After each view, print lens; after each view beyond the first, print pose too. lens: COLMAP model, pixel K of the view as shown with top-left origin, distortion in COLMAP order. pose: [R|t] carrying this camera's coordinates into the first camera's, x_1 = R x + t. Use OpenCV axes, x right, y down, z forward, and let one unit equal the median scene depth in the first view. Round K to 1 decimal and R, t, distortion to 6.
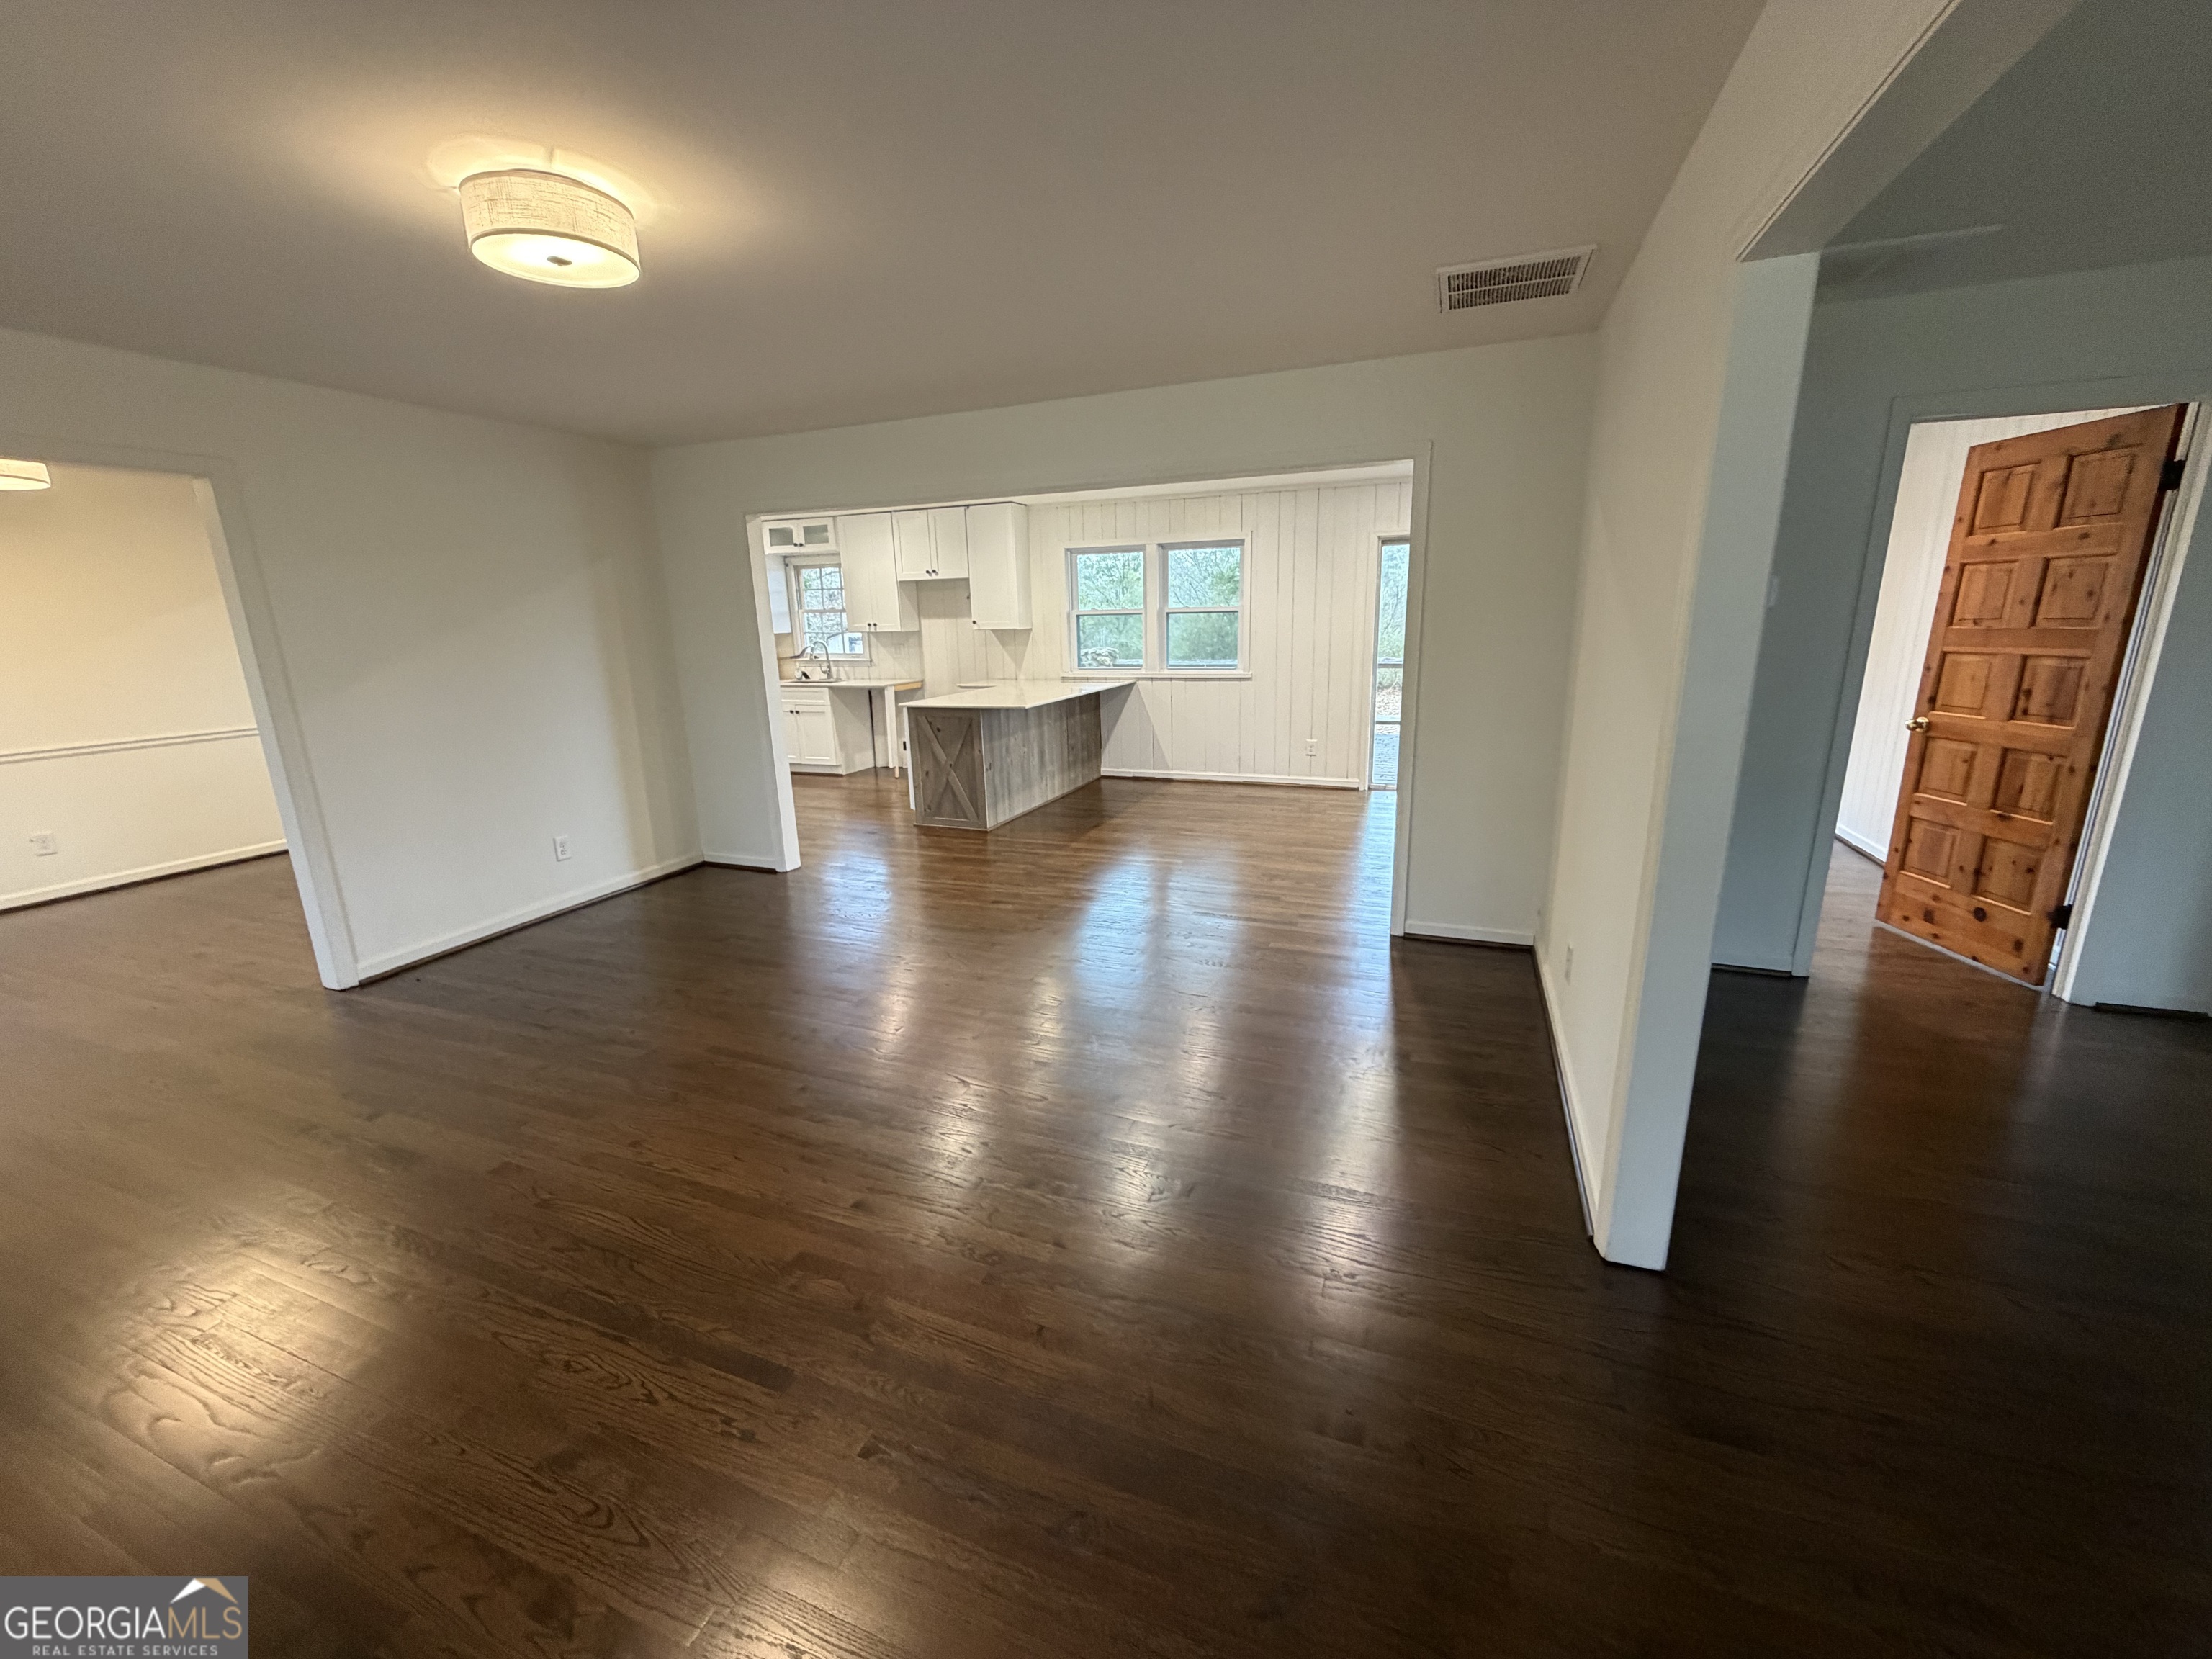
lens RADIAL K [[881.7, 0, 1099.9], [0, 881.7, 828.1], [0, 0, 1]] dist [-0.000721, 0.000013]
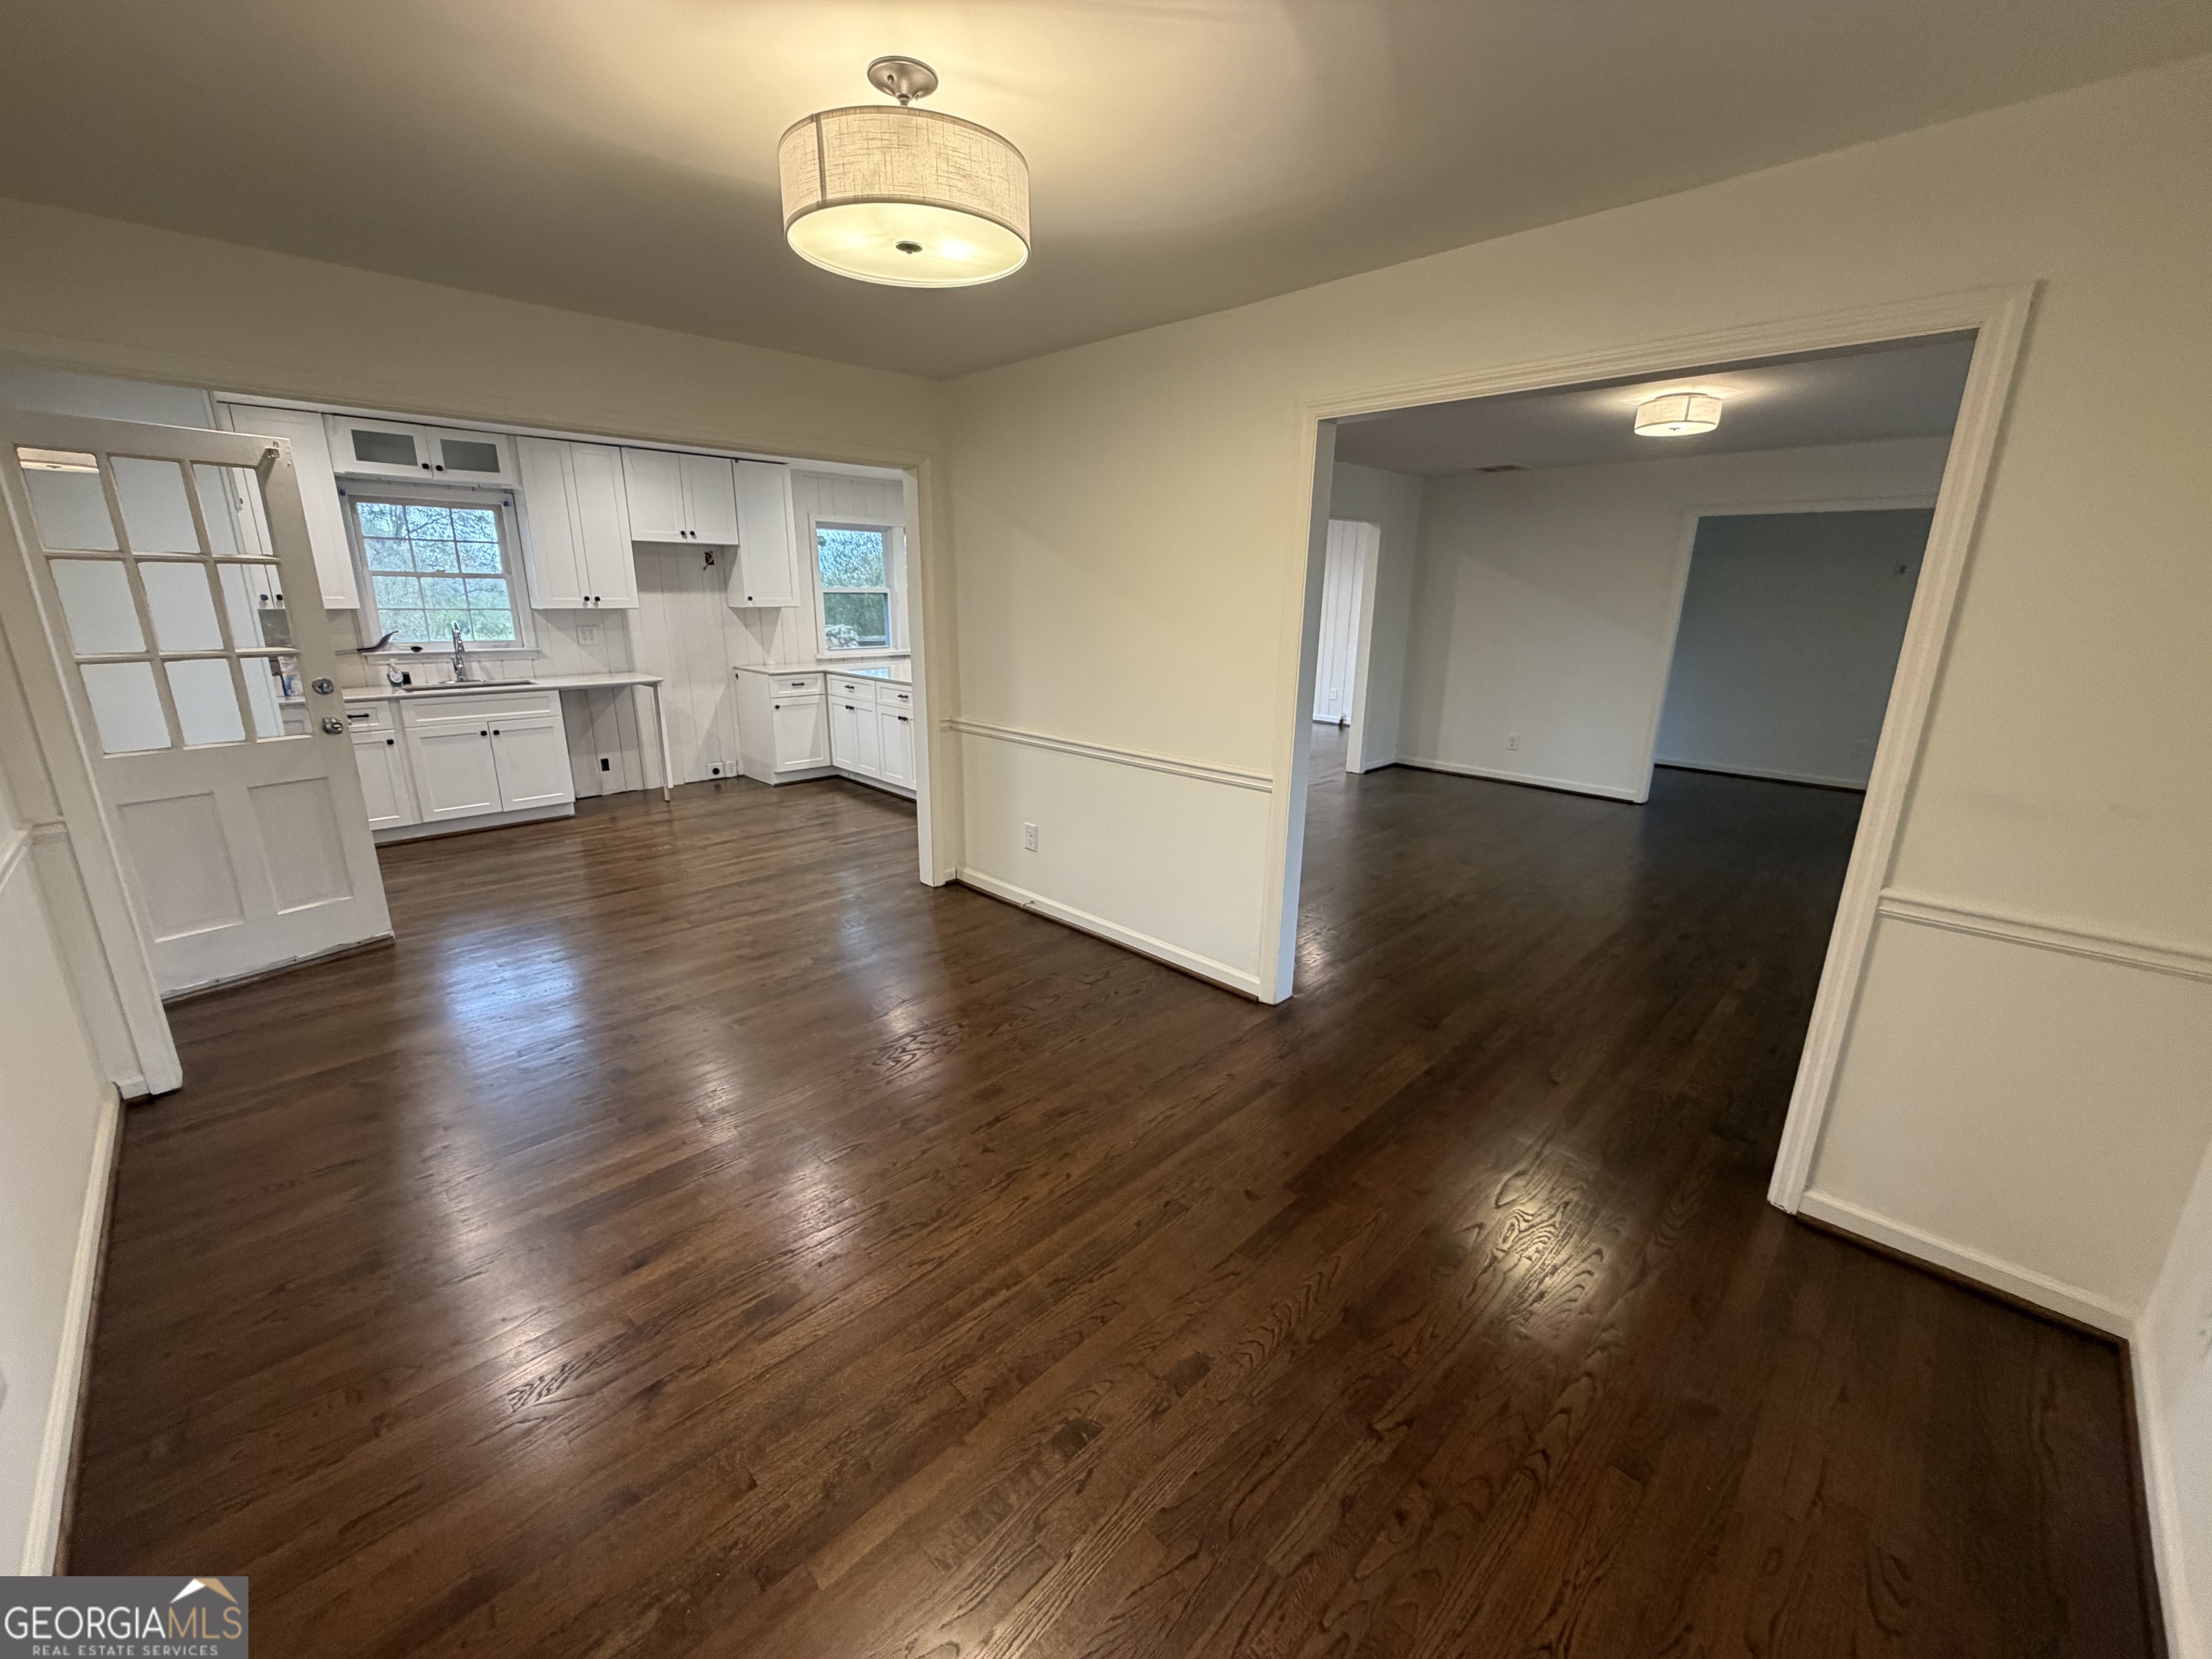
lens RADIAL K [[881.7, 0, 1099.2], [0, 881.7, 830.5], [0, 0, 1]] dist [-0.000721, 0.000013]
pose [[0.400656, -0.214060, 0.890872, -1.713228], [0.198123, 0.969562, 0.143865, -0.152709], [-0.894551, 0.118862, 0.430871, 0.761424]]
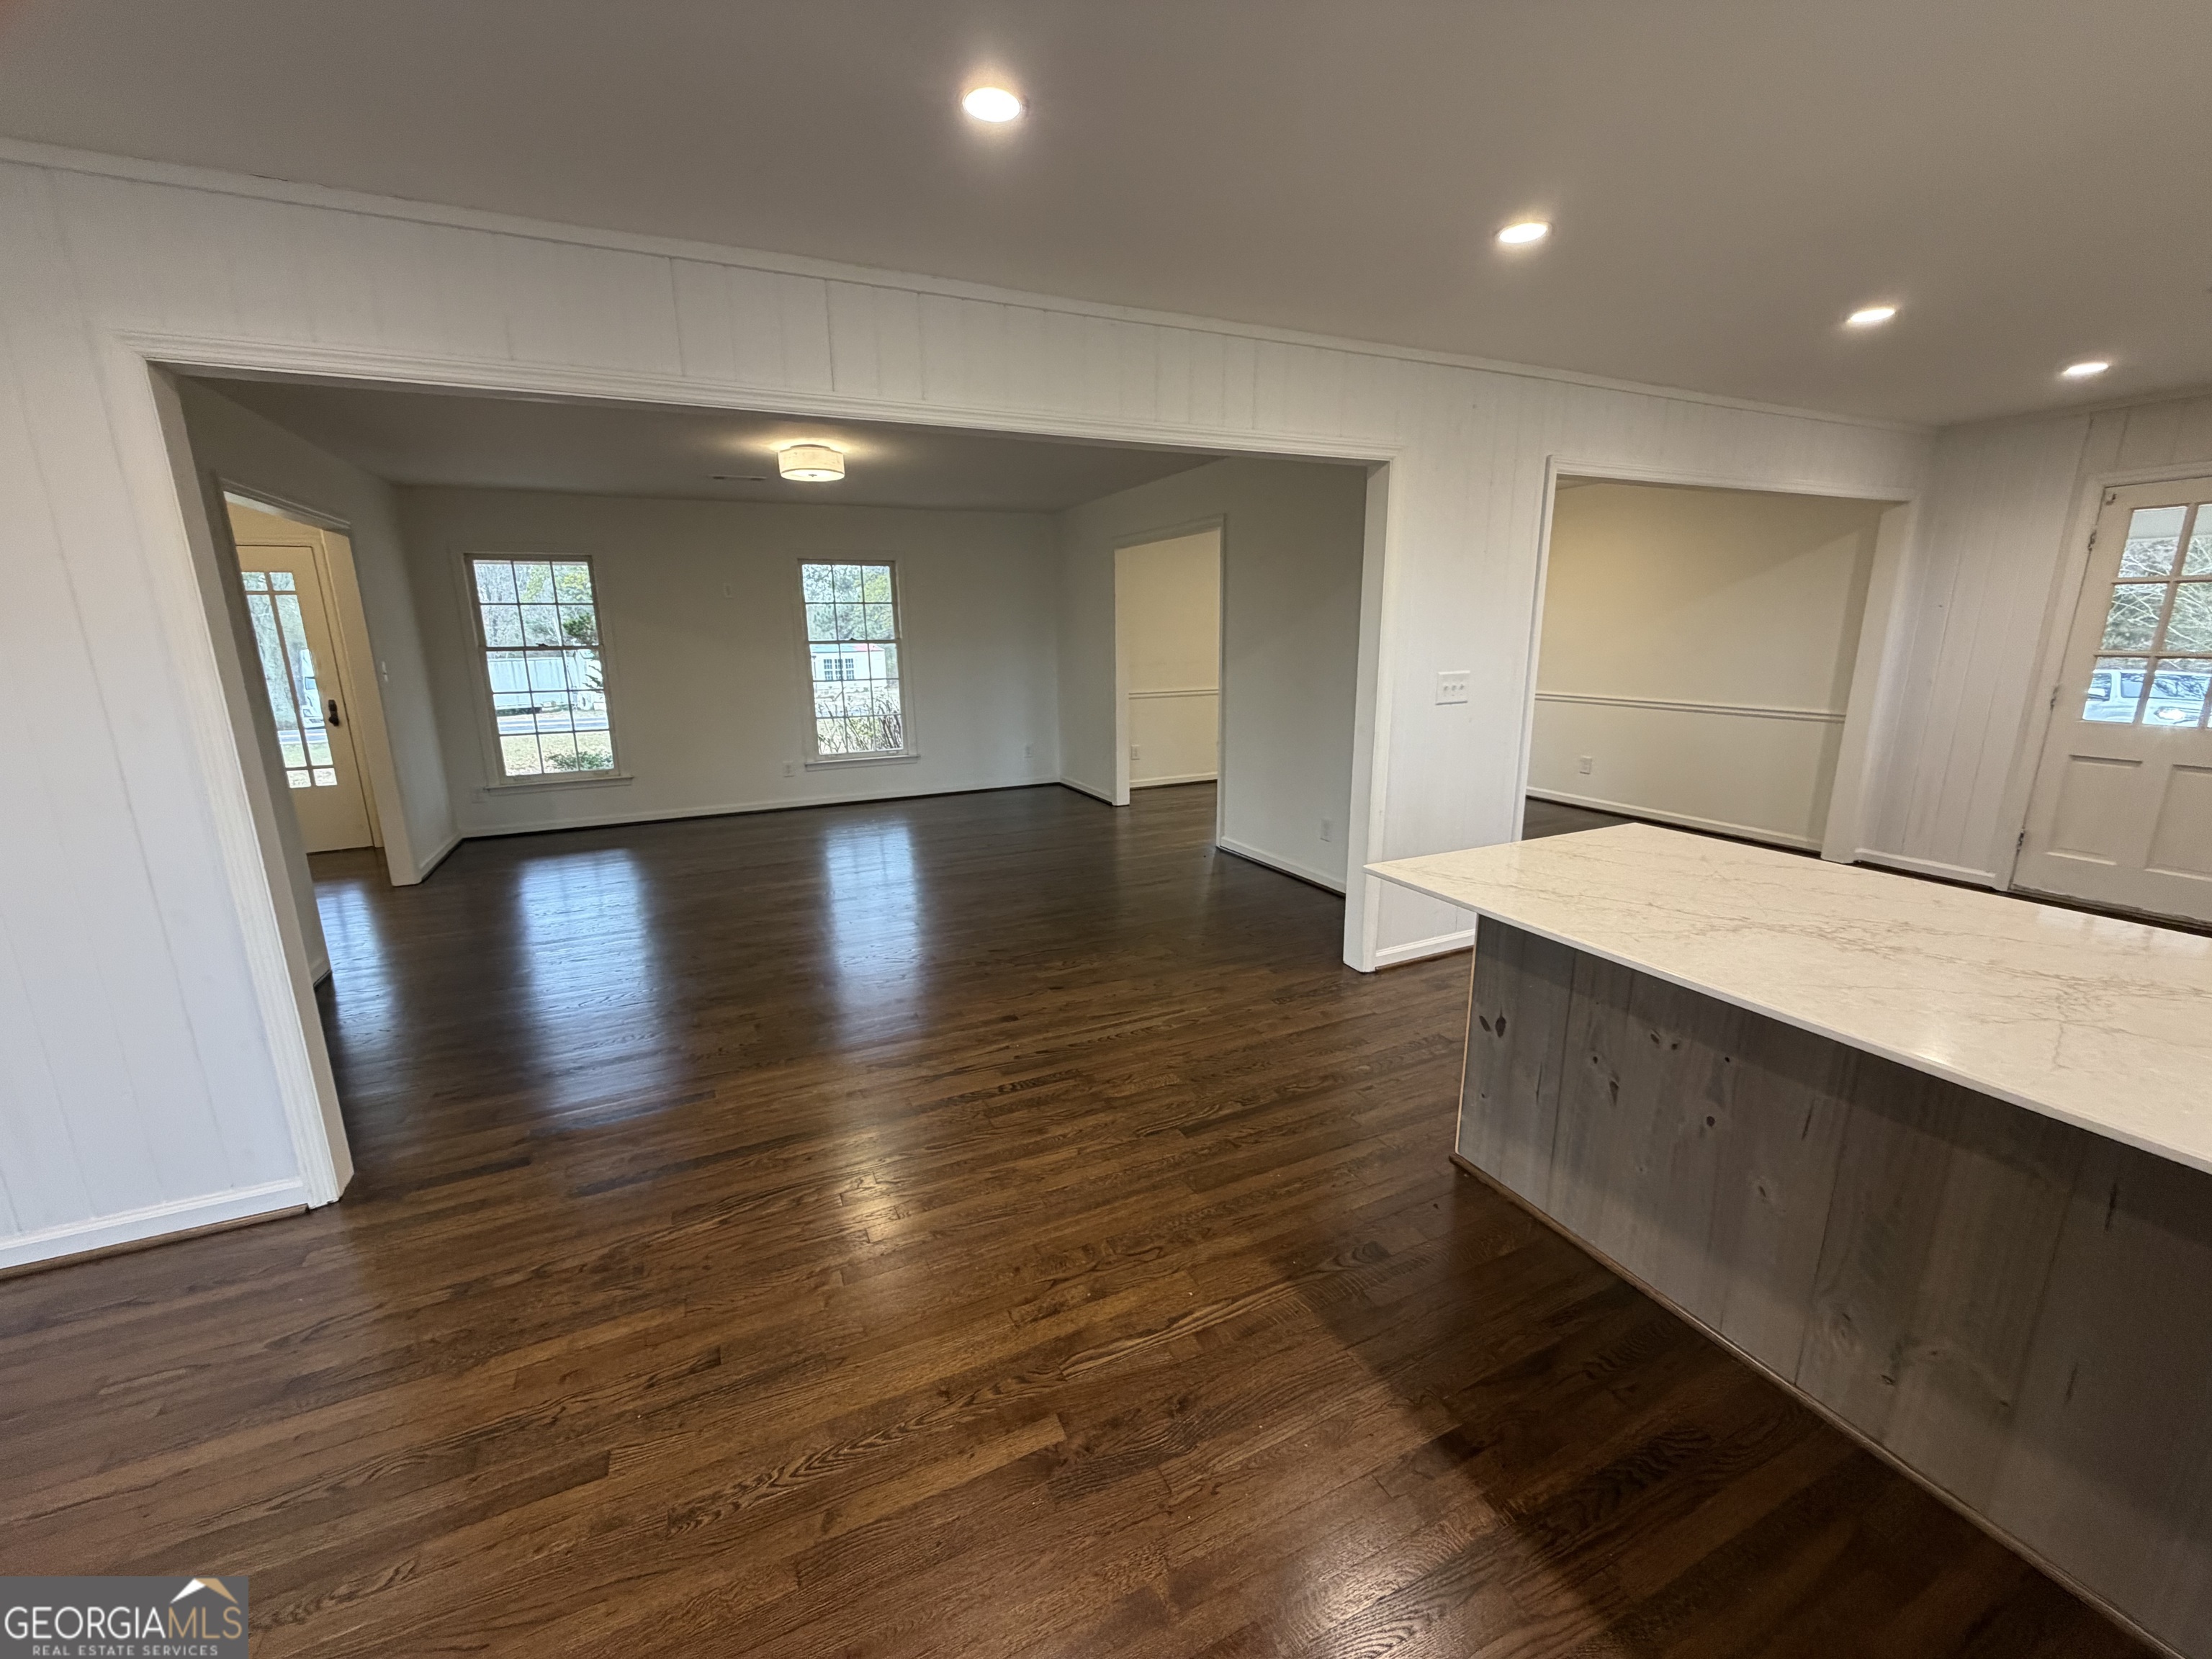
lens RADIAL K [[881.7, 0, 1098.3], [0, 881.7, 828.7], [0, 0, 1]] dist [-0.000721, 0.000013]
pose [[-0.687052, 0.199168, -0.698778, 0.381409], [-0.141385, 0.906672, 0.397436, -0.441014], [0.712720, 0.371856, -0.594772, 1.771276]]
